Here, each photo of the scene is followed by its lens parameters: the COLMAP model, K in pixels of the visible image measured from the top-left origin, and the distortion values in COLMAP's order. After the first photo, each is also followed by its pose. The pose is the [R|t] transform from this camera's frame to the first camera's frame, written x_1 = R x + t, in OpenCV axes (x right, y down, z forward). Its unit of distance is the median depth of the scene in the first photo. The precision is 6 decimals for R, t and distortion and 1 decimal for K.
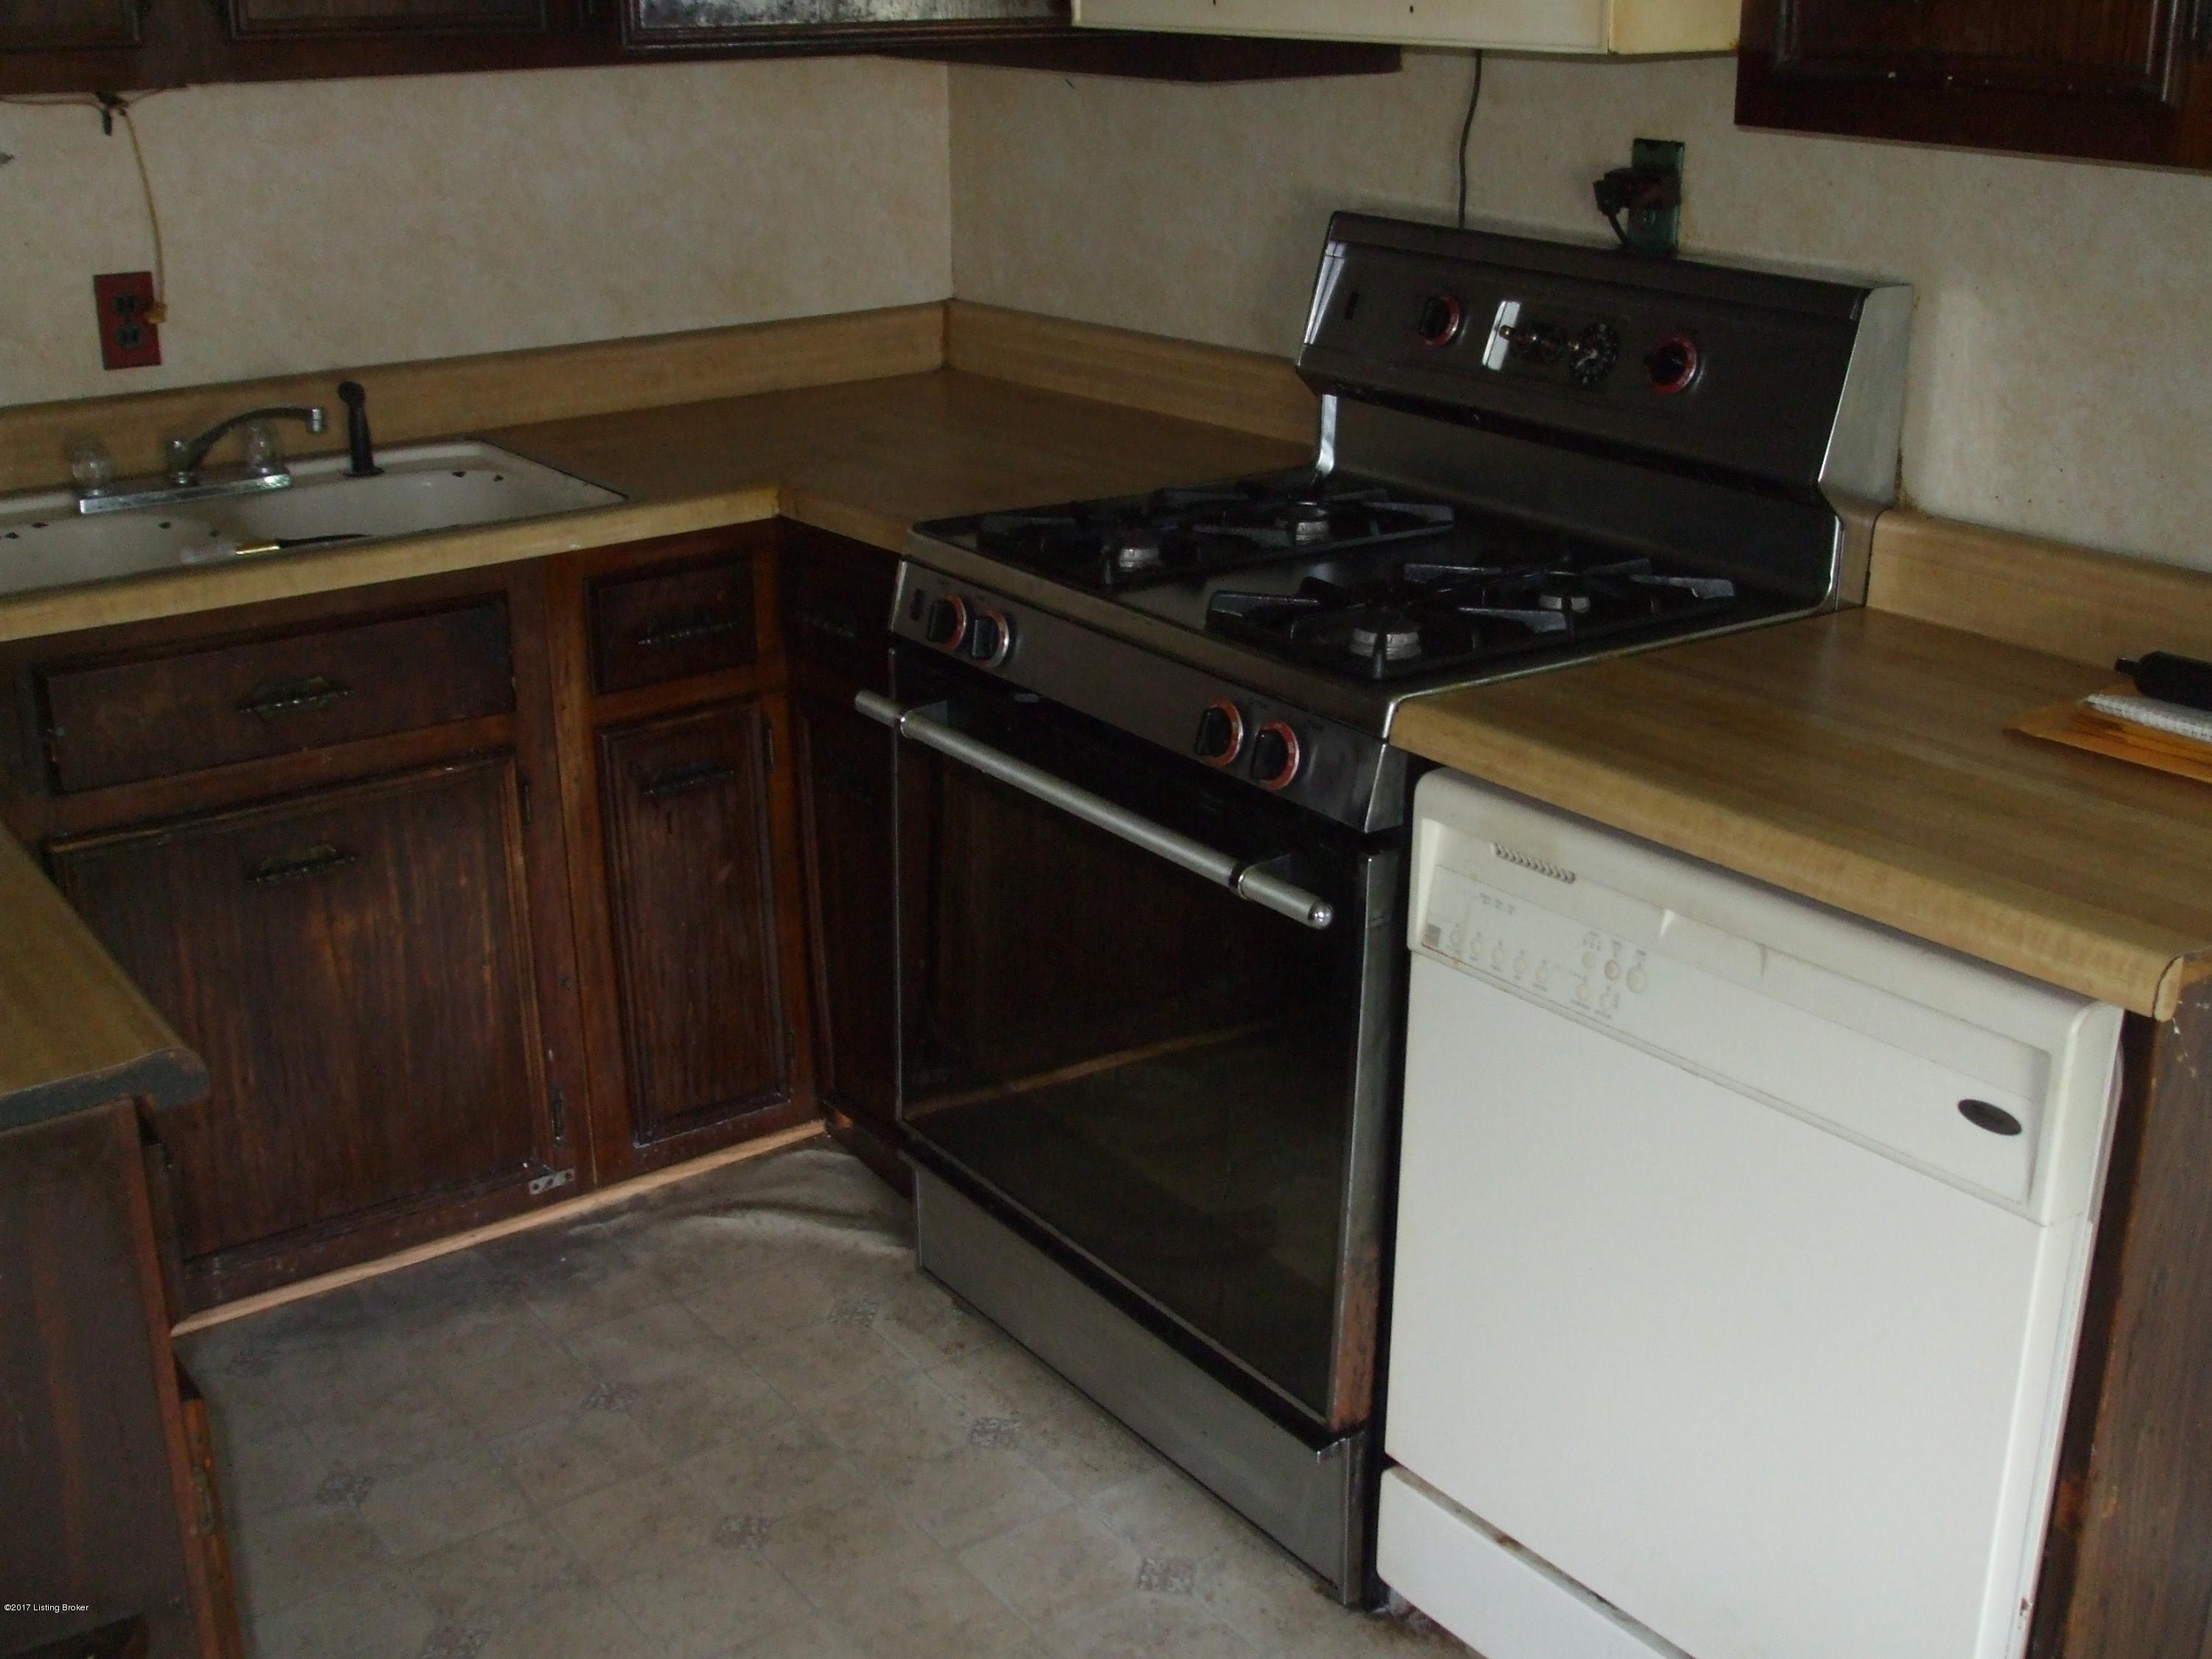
lens RADIAL K [[2490.0, 0, 1106.0], [0, 2490.0, 829.5], [0, 0, 1]] dist [-0.094100, 0.029780]
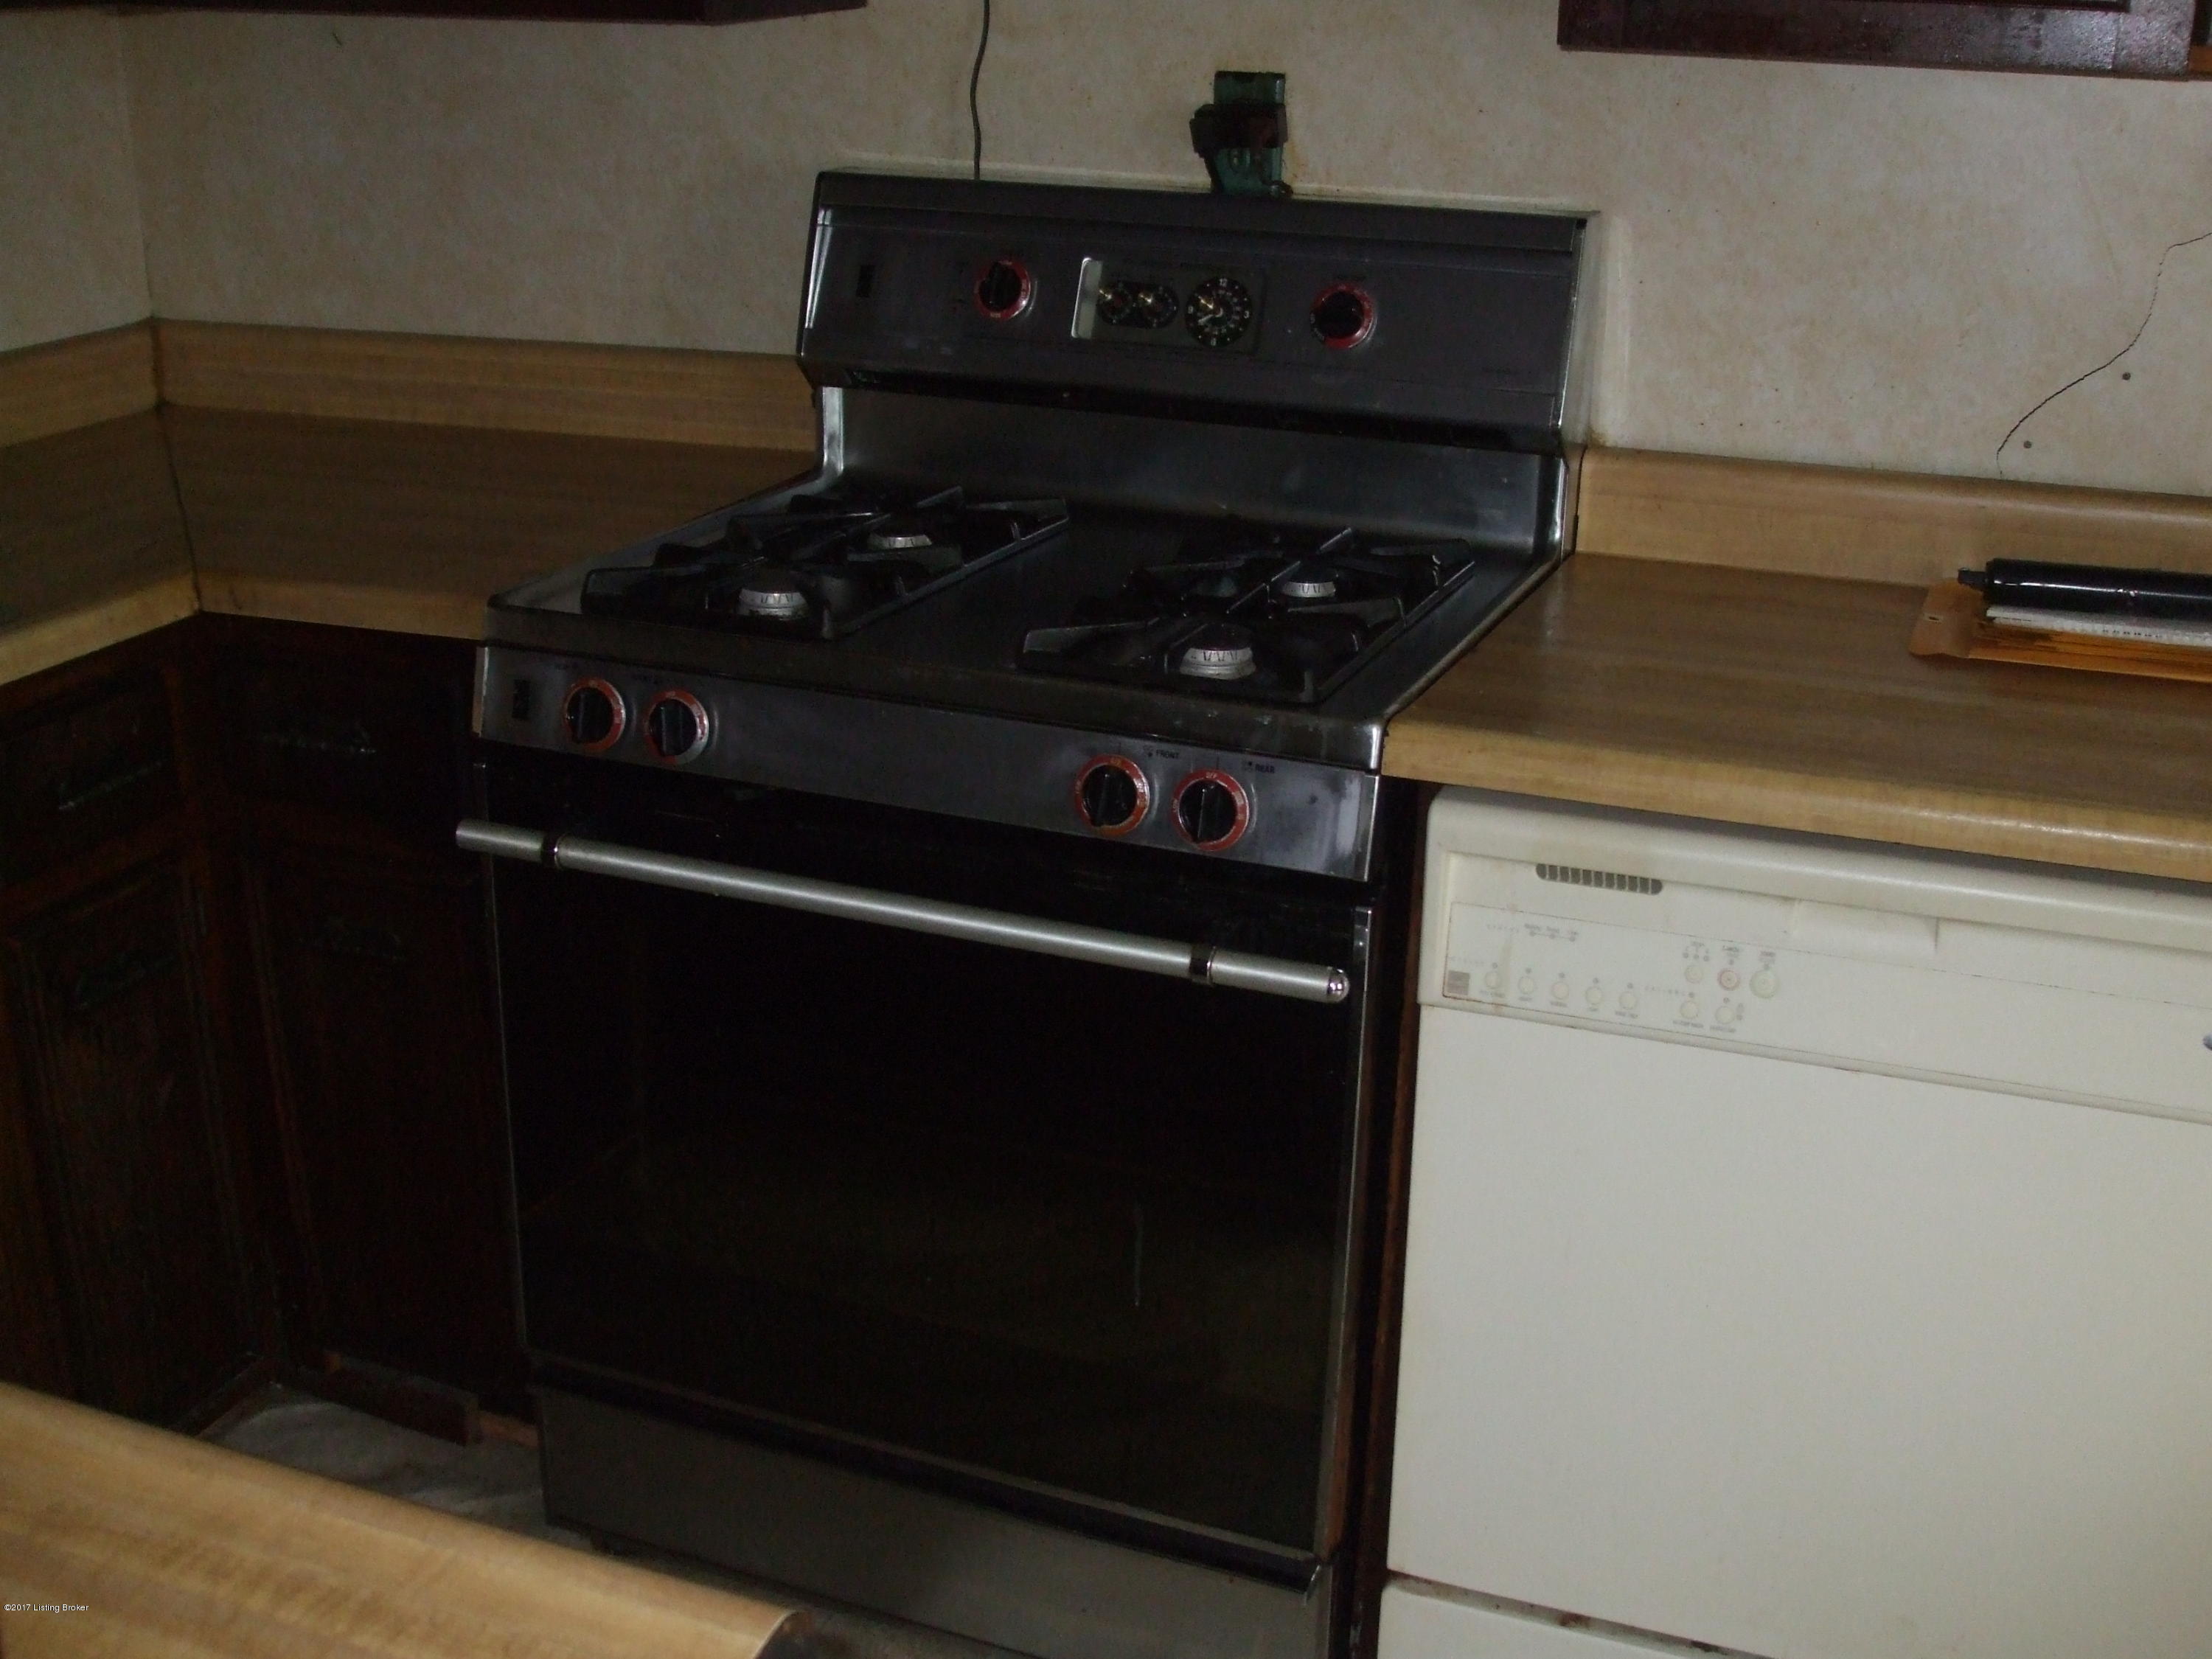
lens RADIAL K [[2454.6, 0, 1106.0], [0, 2454.6, 829.5], [0, 0, 1]] dist [-0.077552, 0.002833]
pose [[0.846040, -0.175053, 0.503561, -0.294500], [0.169107, 0.983895, 0.057913, -0.060084], [-0.505589, 0.036159, 0.862017, 0.238267]]
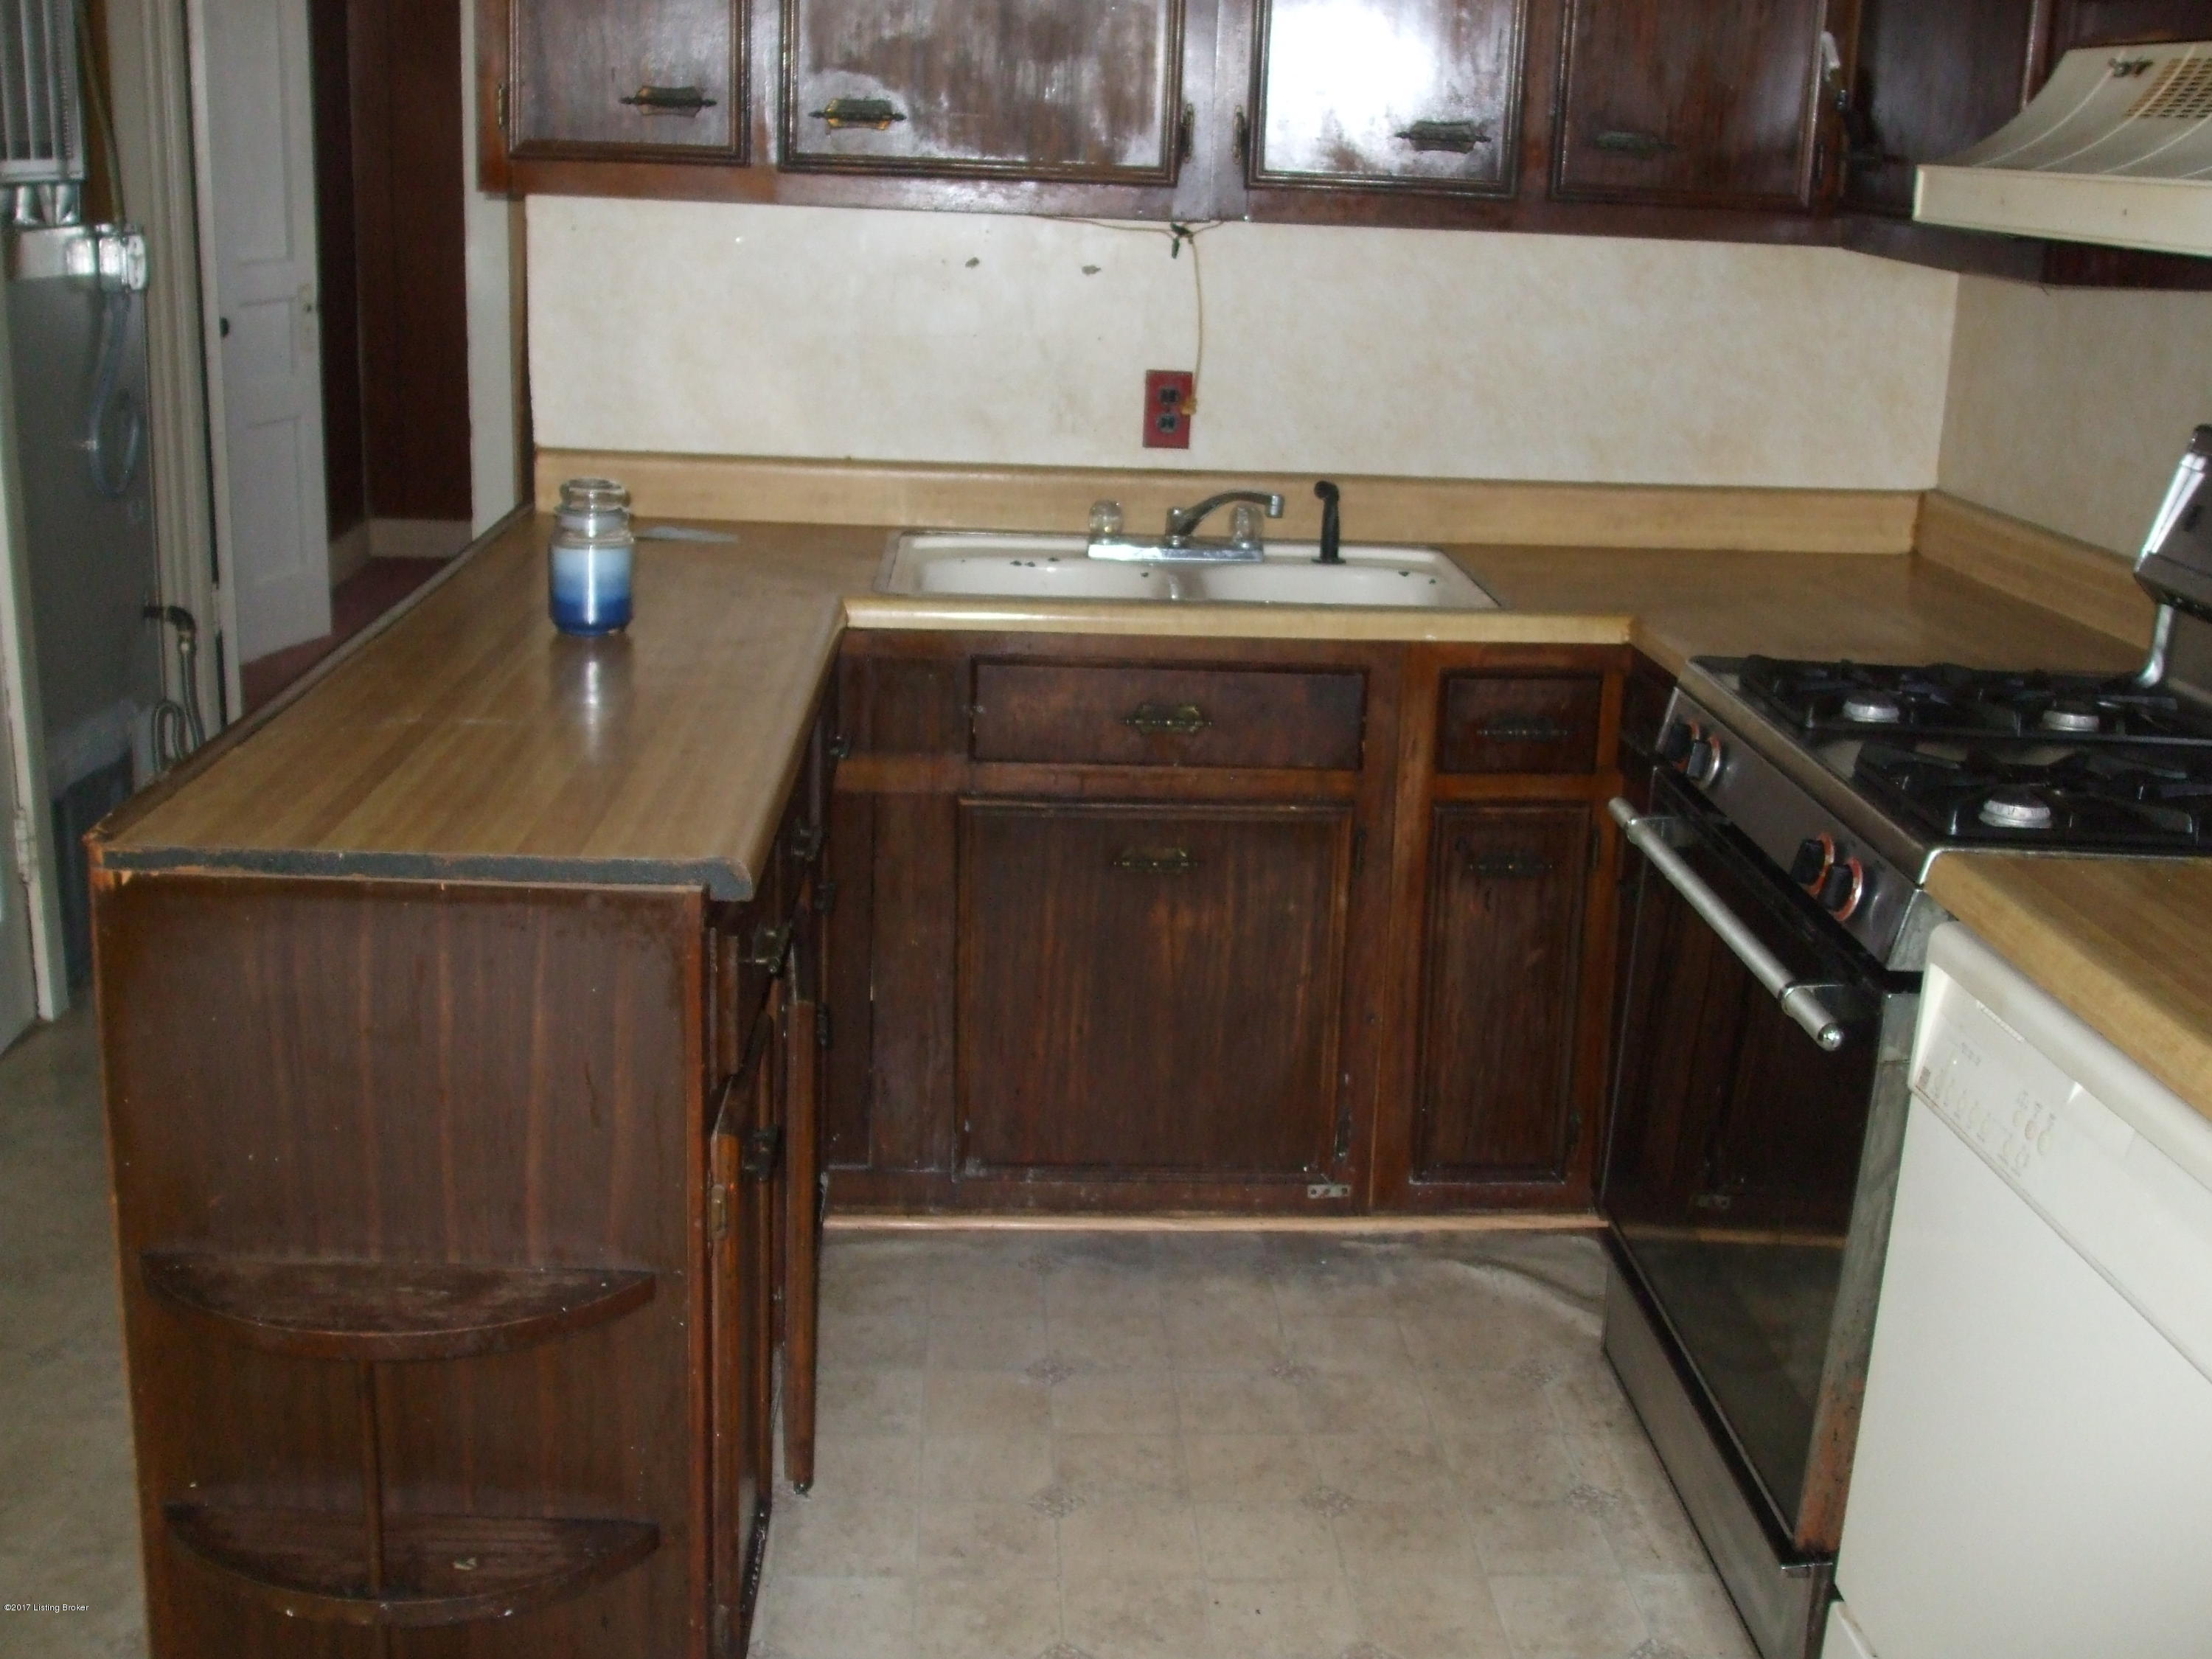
lens RADIAL K [[2490.0, 0, 1106.0], [0, 2490.0, 829.5], [0, 0, 1]] dist [-0.094100, 0.029780]
pose [[0.840501, 0.180303, -0.510930, 0.262102], [-0.220757, 0.975143, -0.019033, 0.027525], [0.494798, 0.128789, 0.859412, -0.051506]]
